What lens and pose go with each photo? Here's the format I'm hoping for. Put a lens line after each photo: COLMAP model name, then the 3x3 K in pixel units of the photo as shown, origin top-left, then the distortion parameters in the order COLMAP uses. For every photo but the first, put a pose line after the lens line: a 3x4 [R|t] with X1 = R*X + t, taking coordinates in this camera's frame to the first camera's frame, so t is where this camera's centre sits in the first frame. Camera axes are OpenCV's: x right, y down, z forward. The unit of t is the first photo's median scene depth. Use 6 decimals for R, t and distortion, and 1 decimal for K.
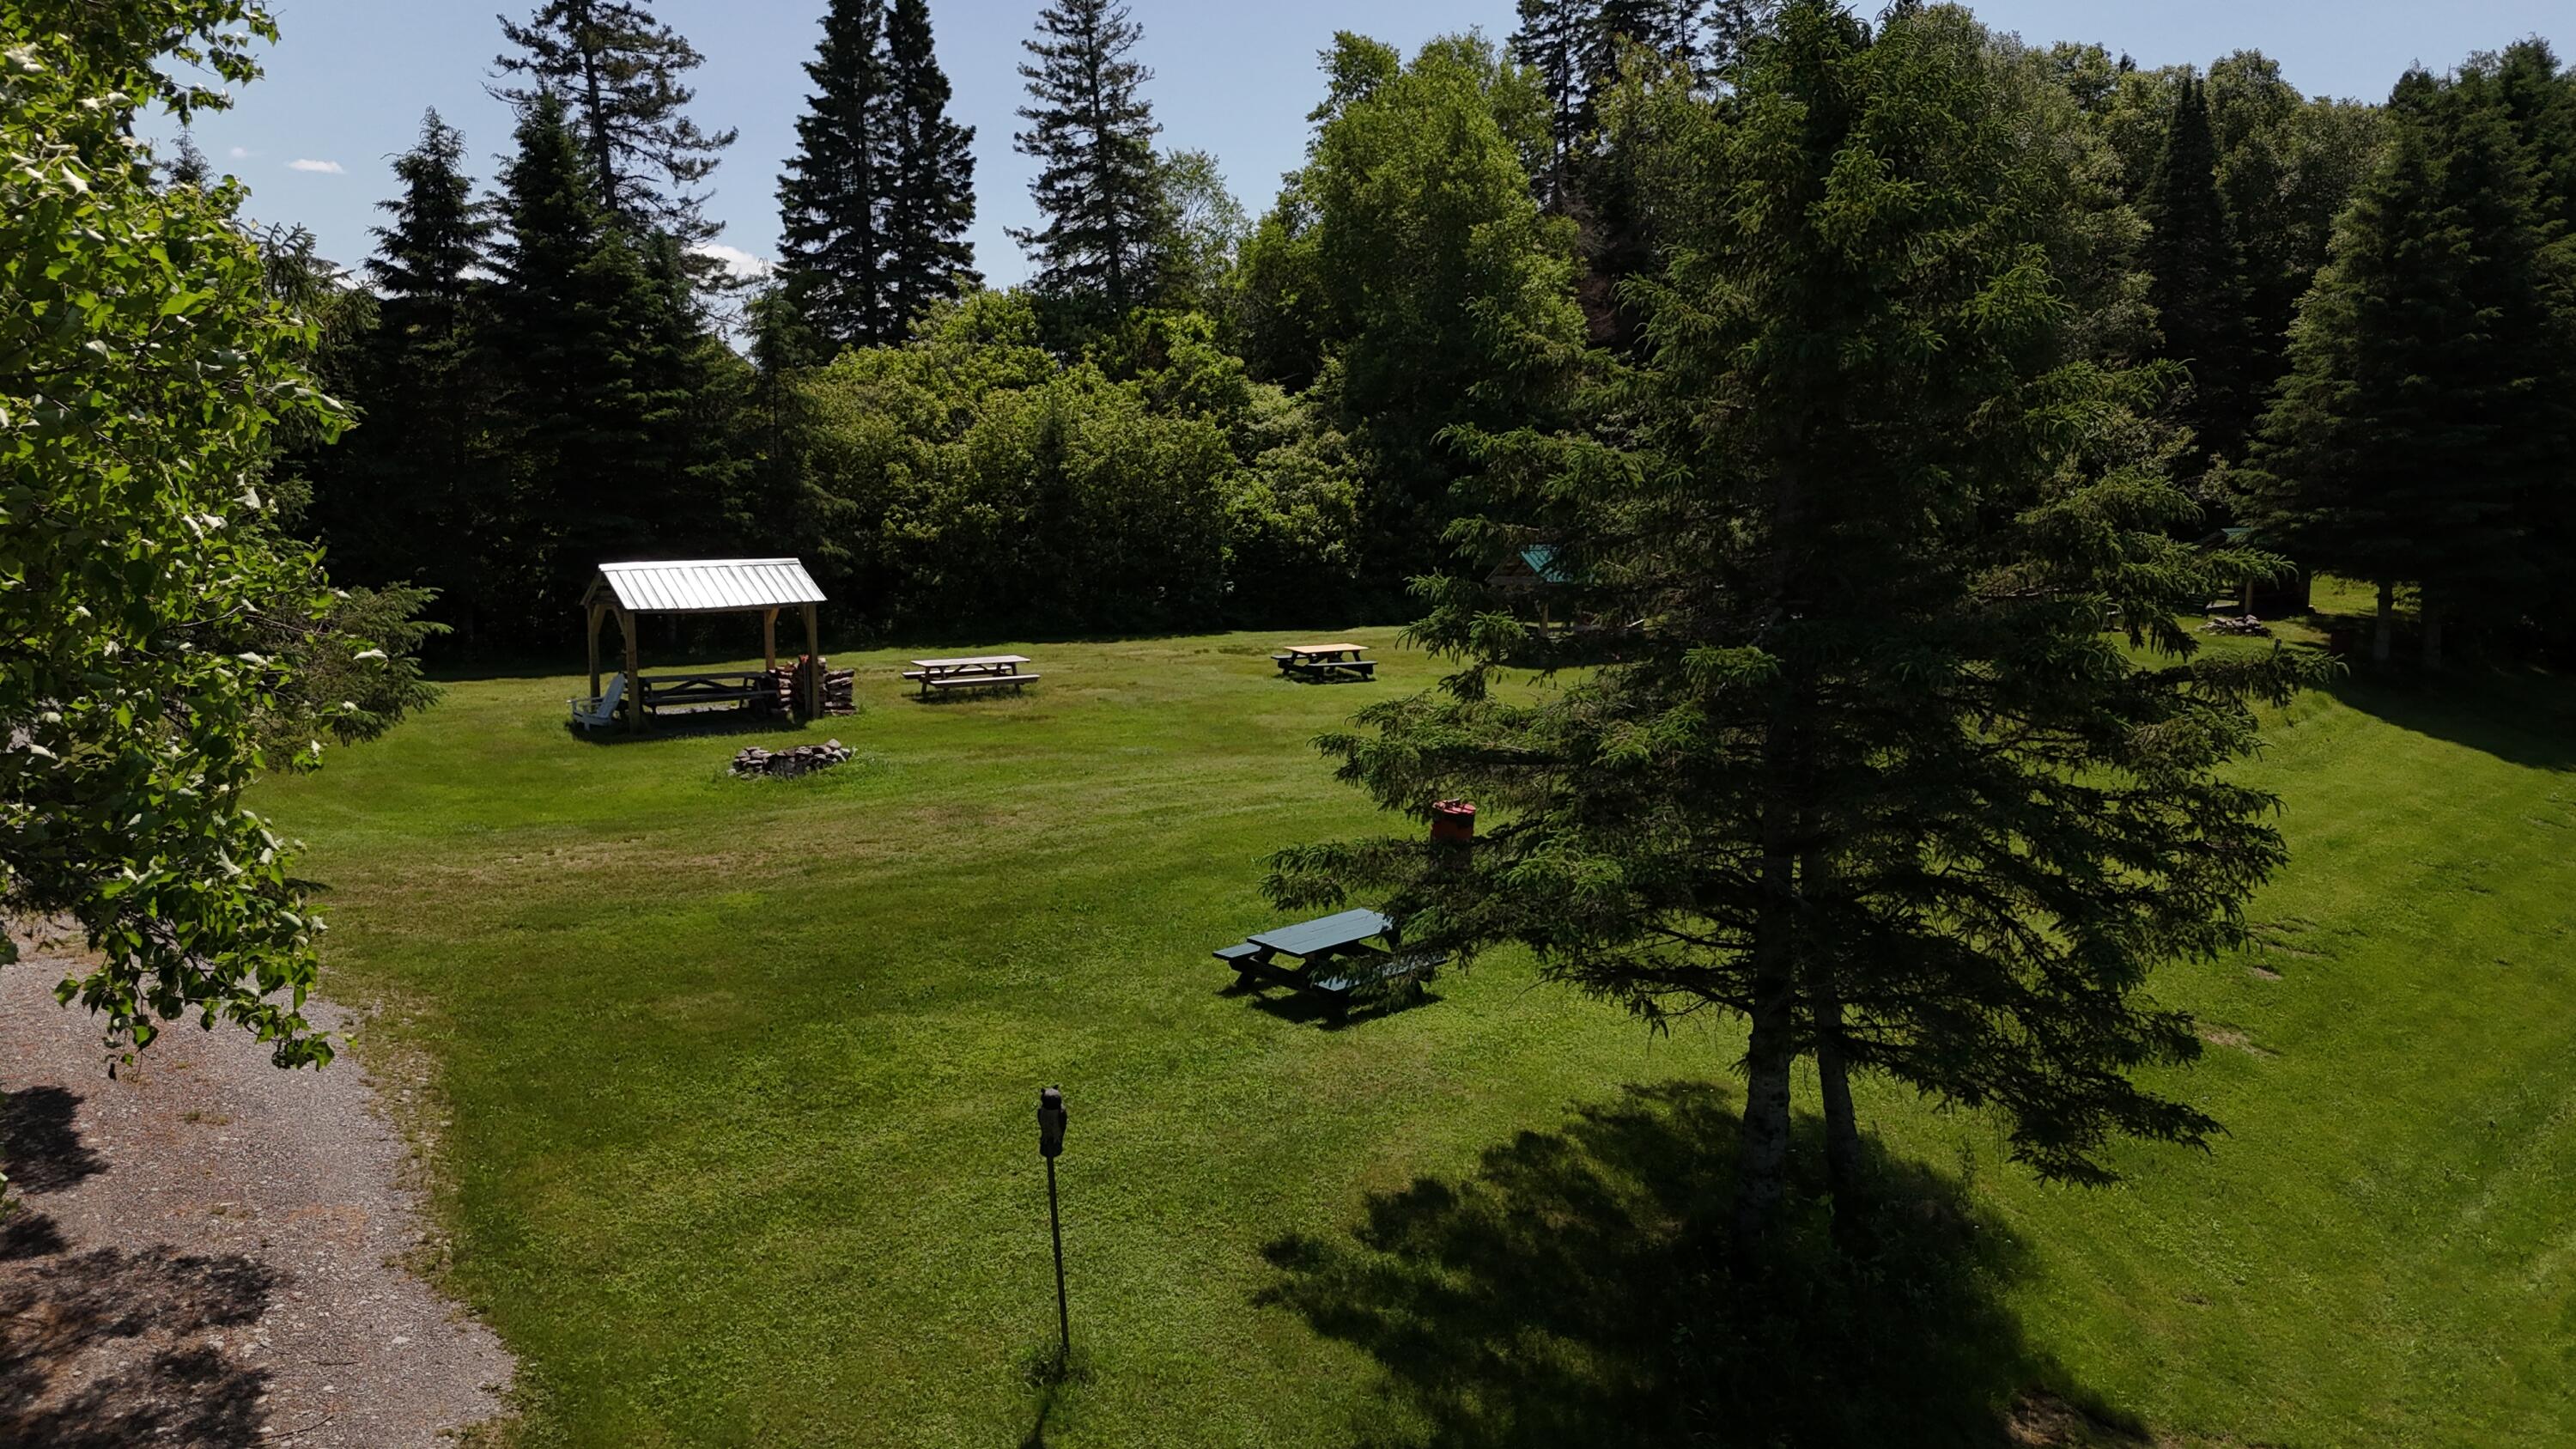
lens RADIAL K [[1857.7, 0, 1288.0], [0, 1857.7, 724.5], [0, 0, 1]] dist [0.039131, -0.007467]
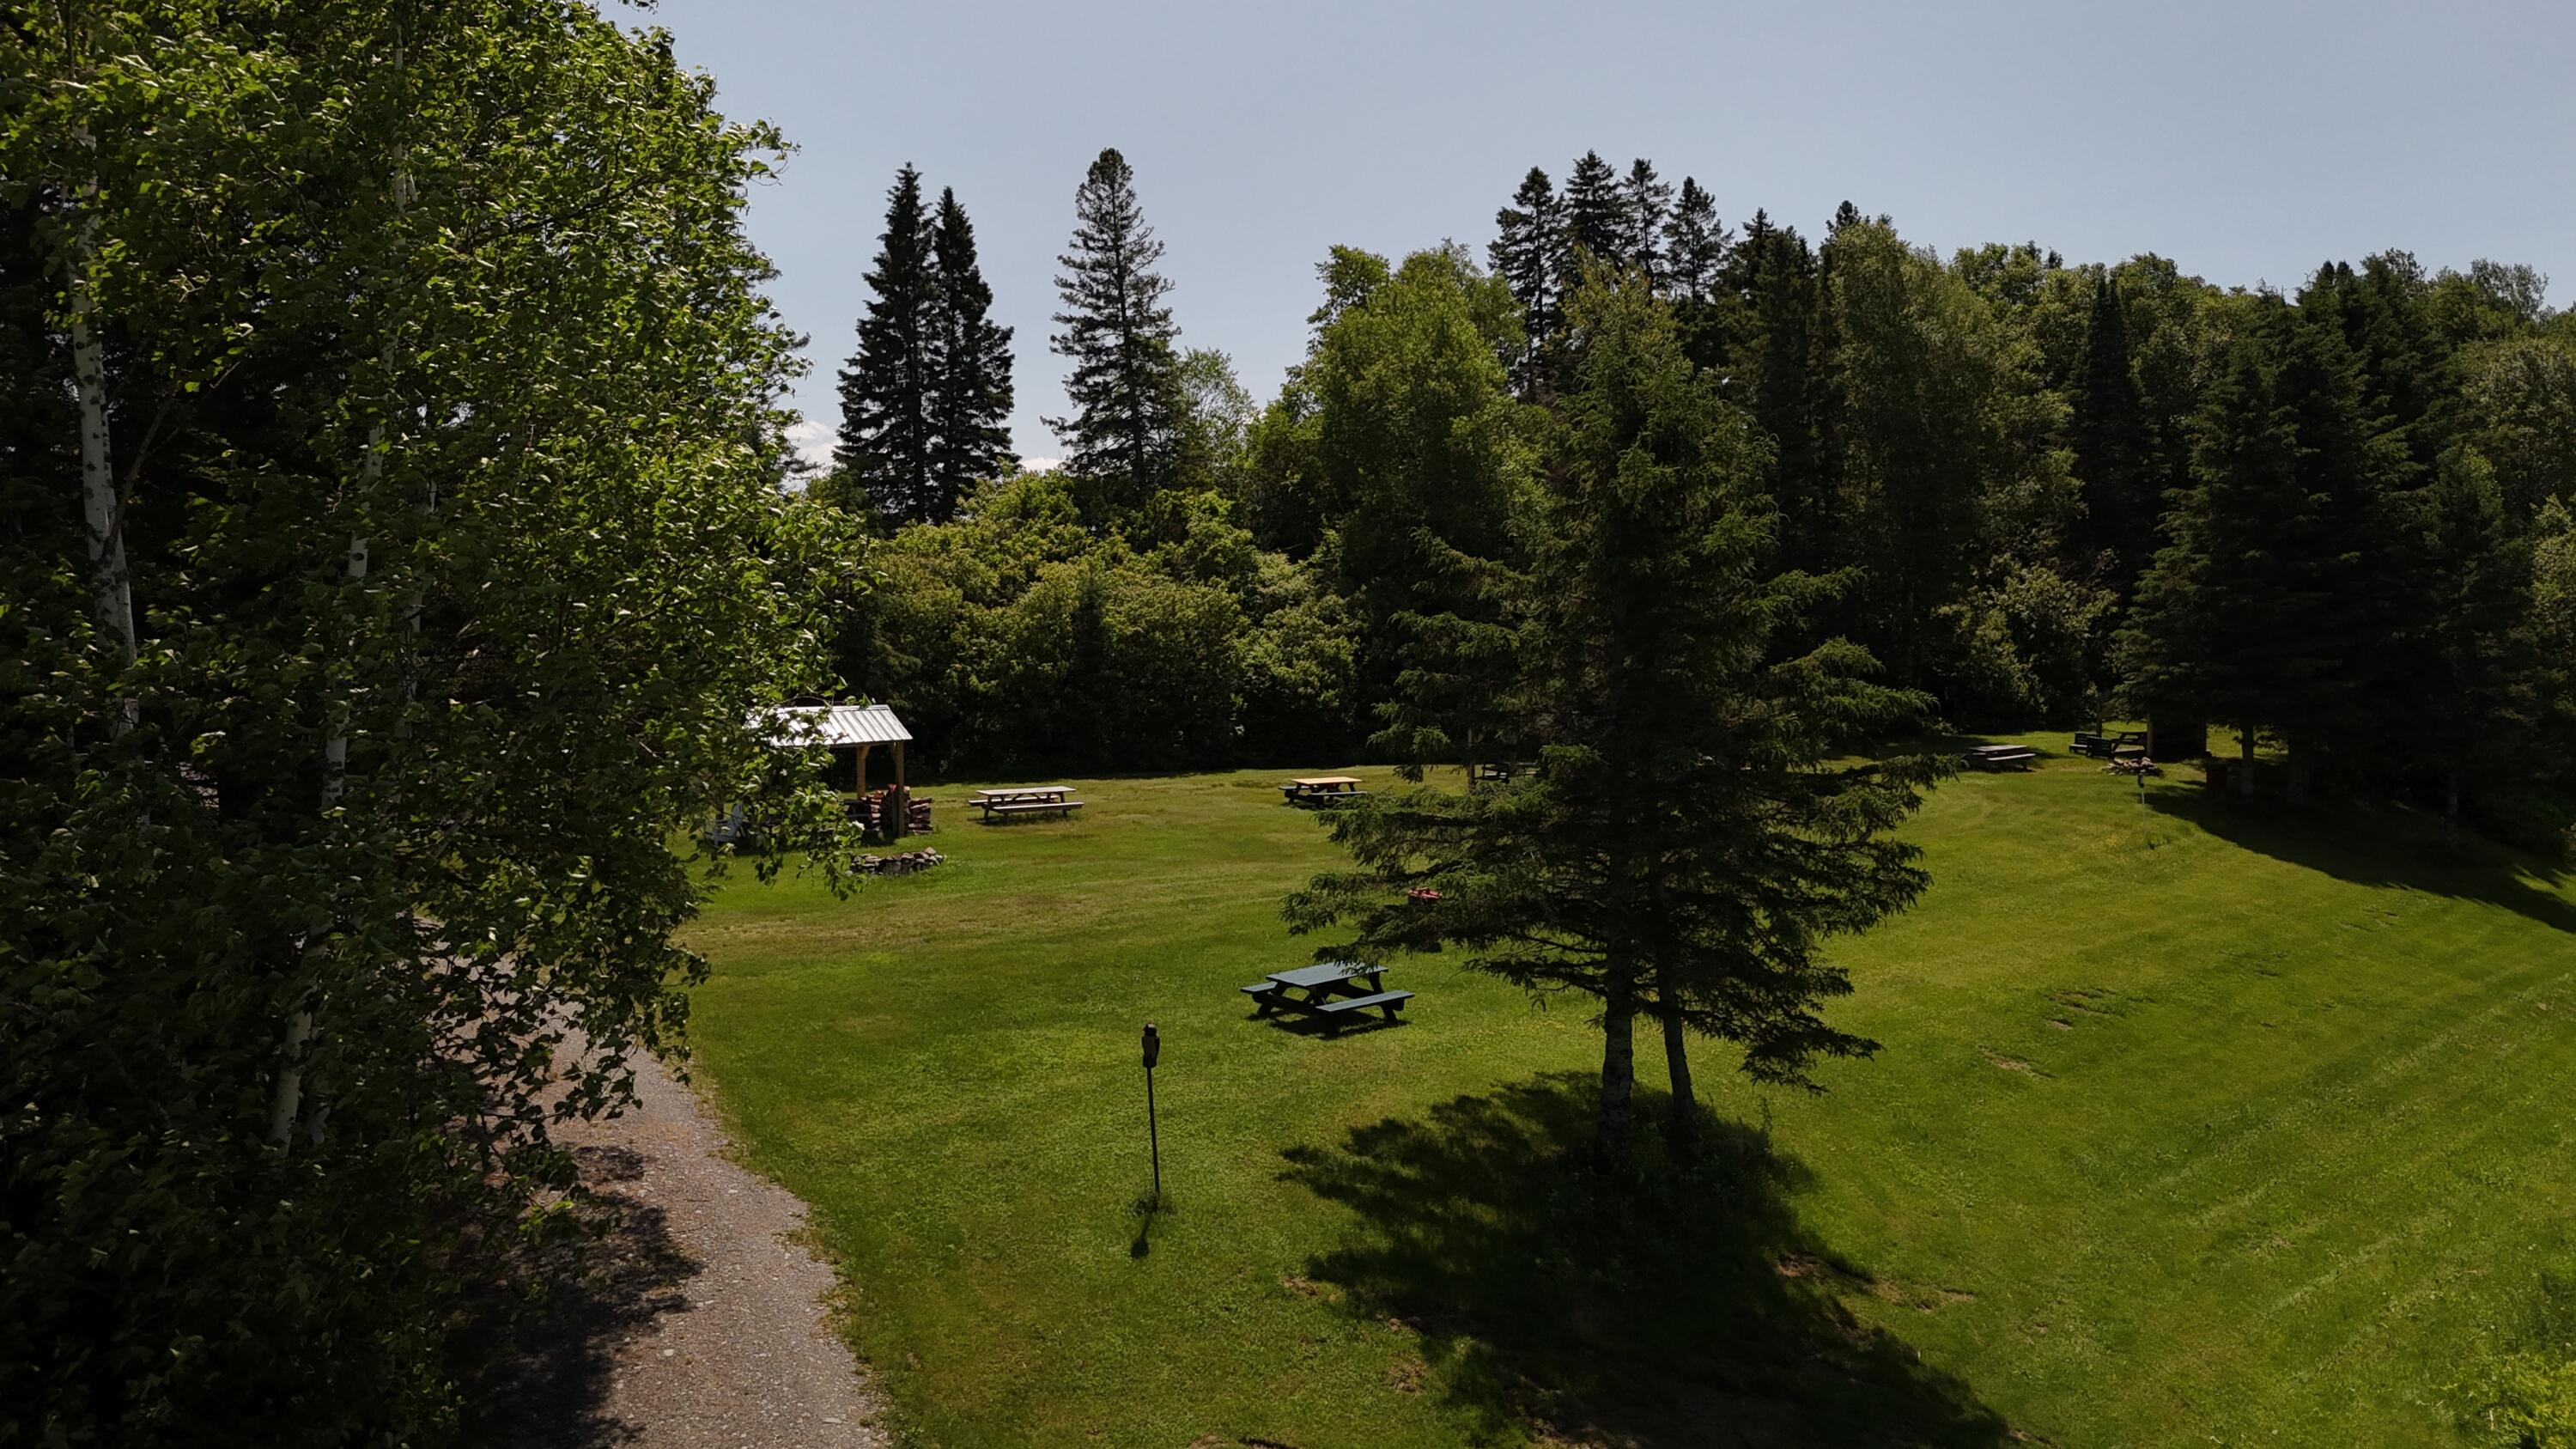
lens RADIAL K [[1857.7, 0, 1288.0], [0, 1857.7, 724.5], [0, 0, 1]] dist [0.039131, -0.007467]
pose [[0.999999, -0.001139, -0.000852, -0.002248], [0.001065, 0.996596, -0.082429, 0.021551], [0.000943, 0.082428, 0.996597, -0.185134]]
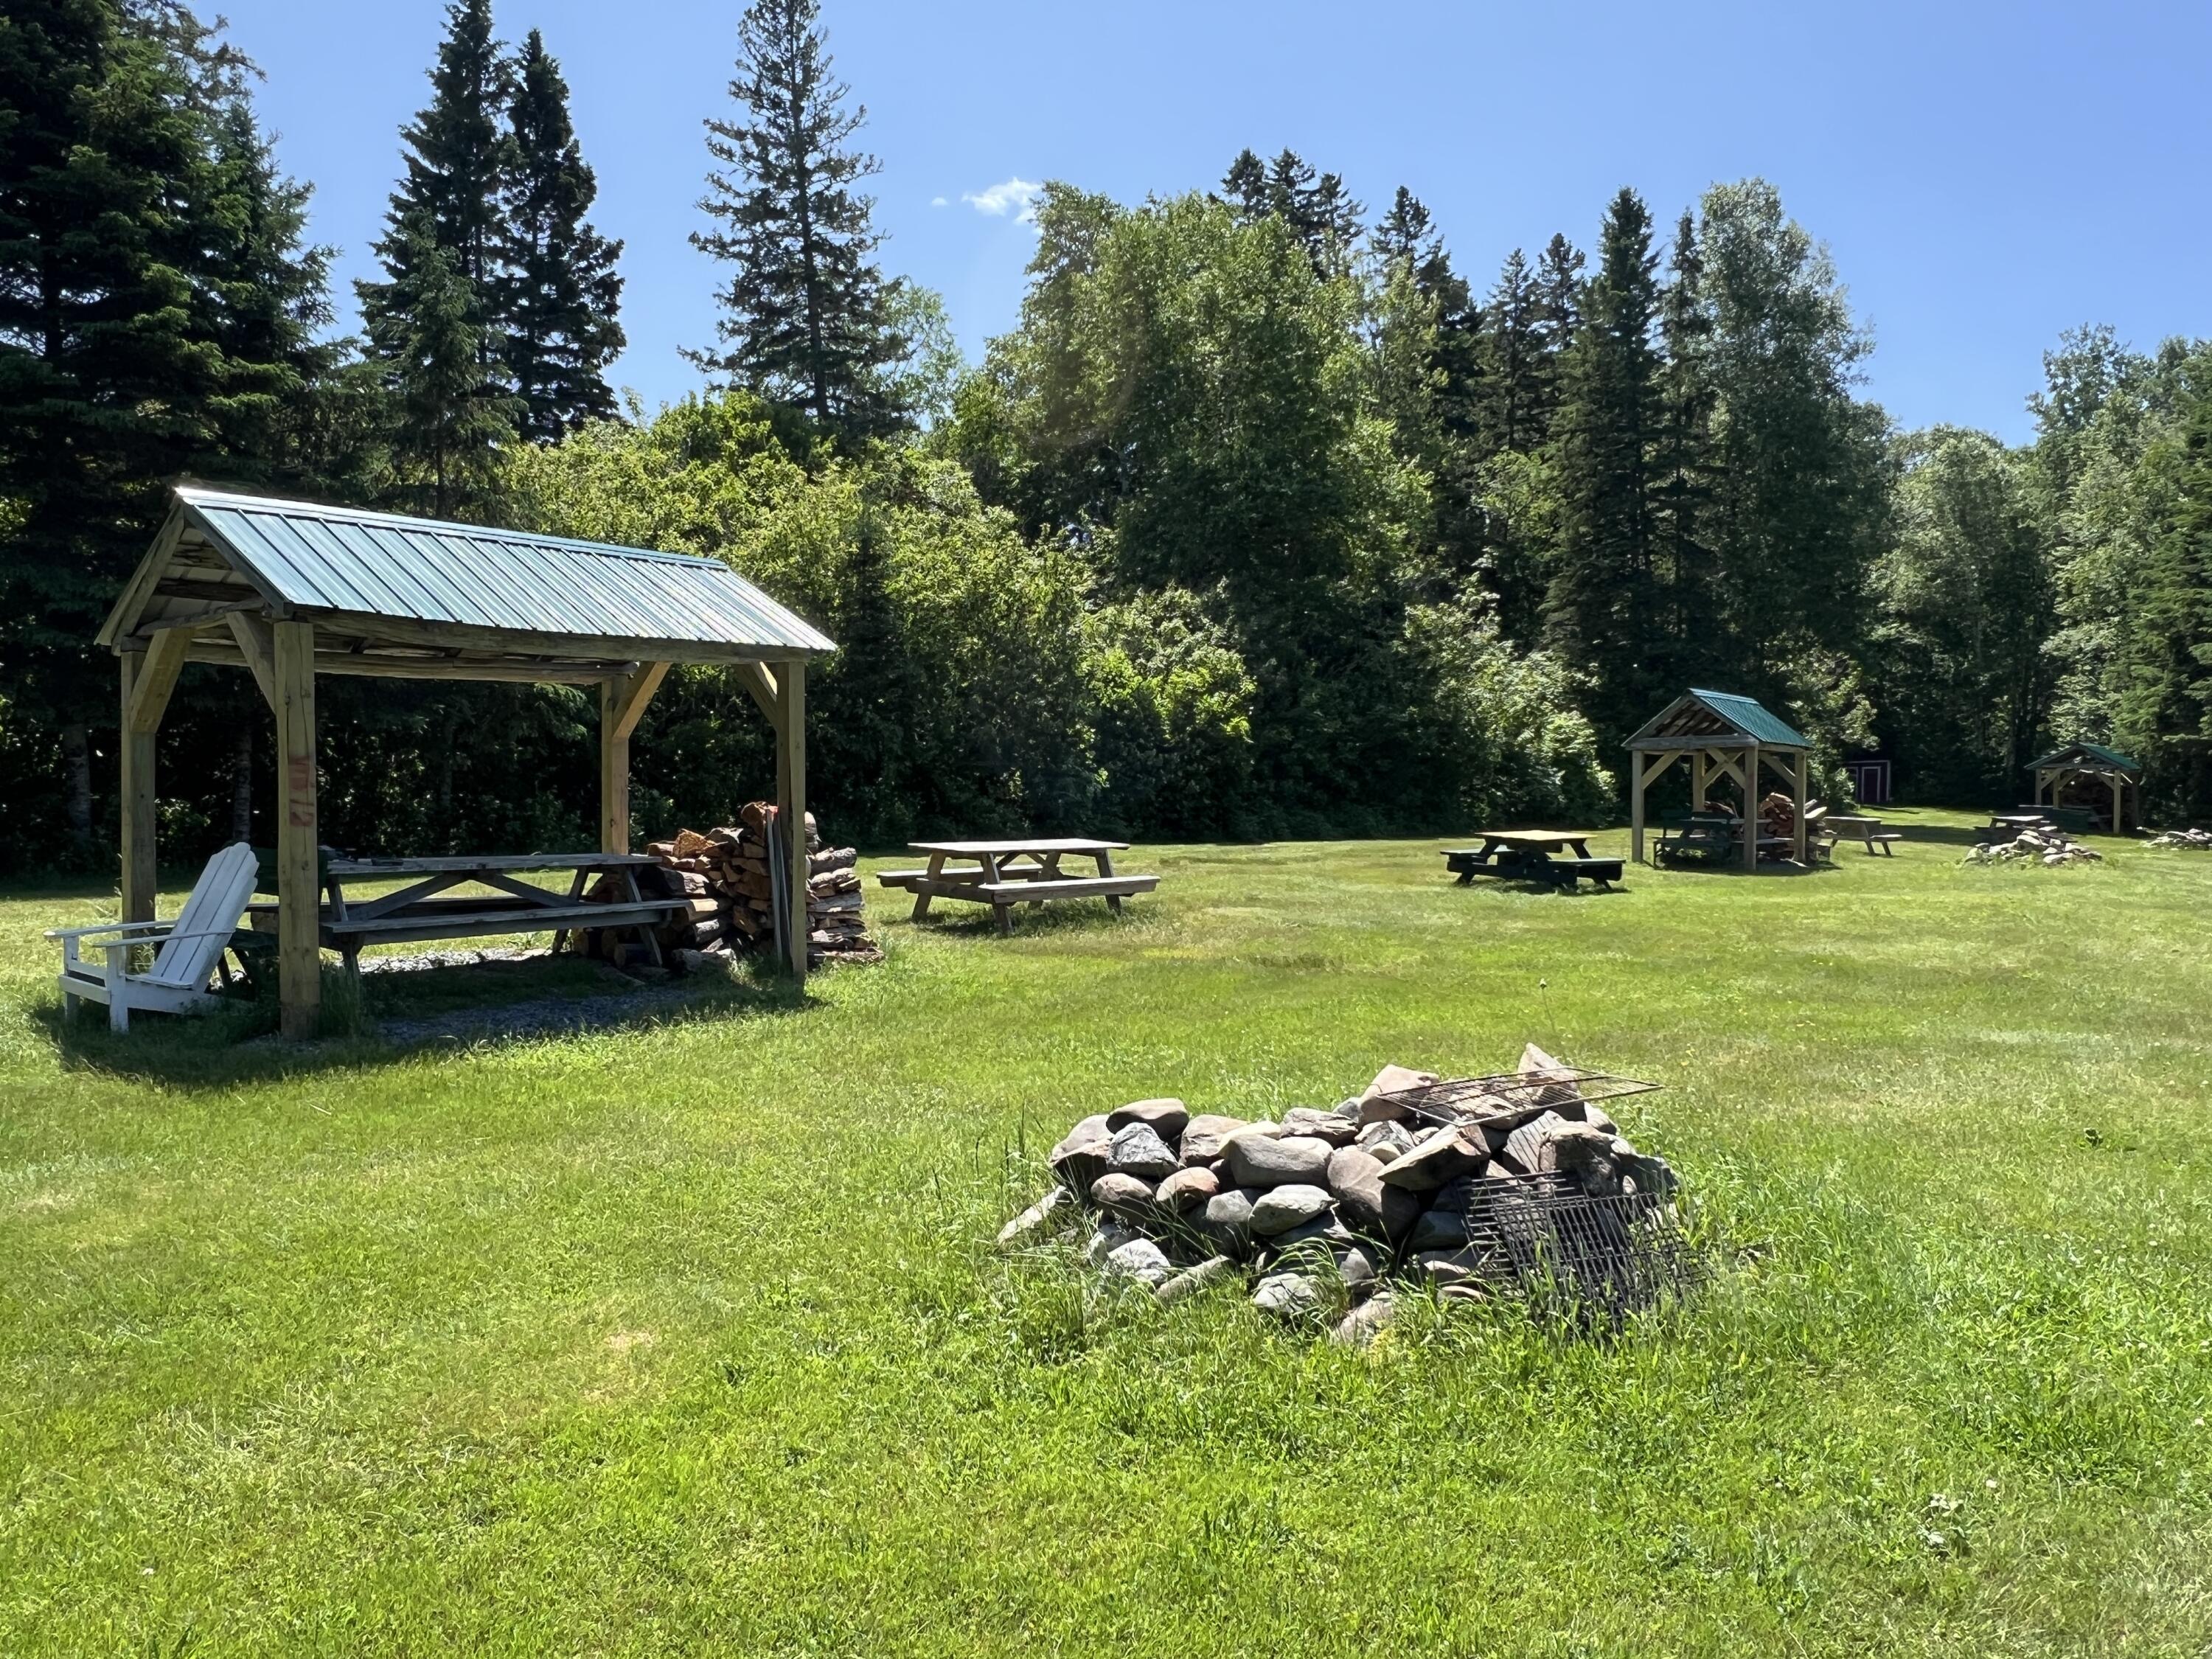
lens RADIAL K [[1522.1, 0, 1106.0], [0, 1522.1, 829.5], [0, 0, 1]] dist [0.007362, 0.004899]
pose [[0.968418, 0.005495, 0.249272, -0.234419], [0.016775, 0.996056, -0.087125, -0.004125], [-0.248768, 0.088555, 0.964506, 0.599358]]
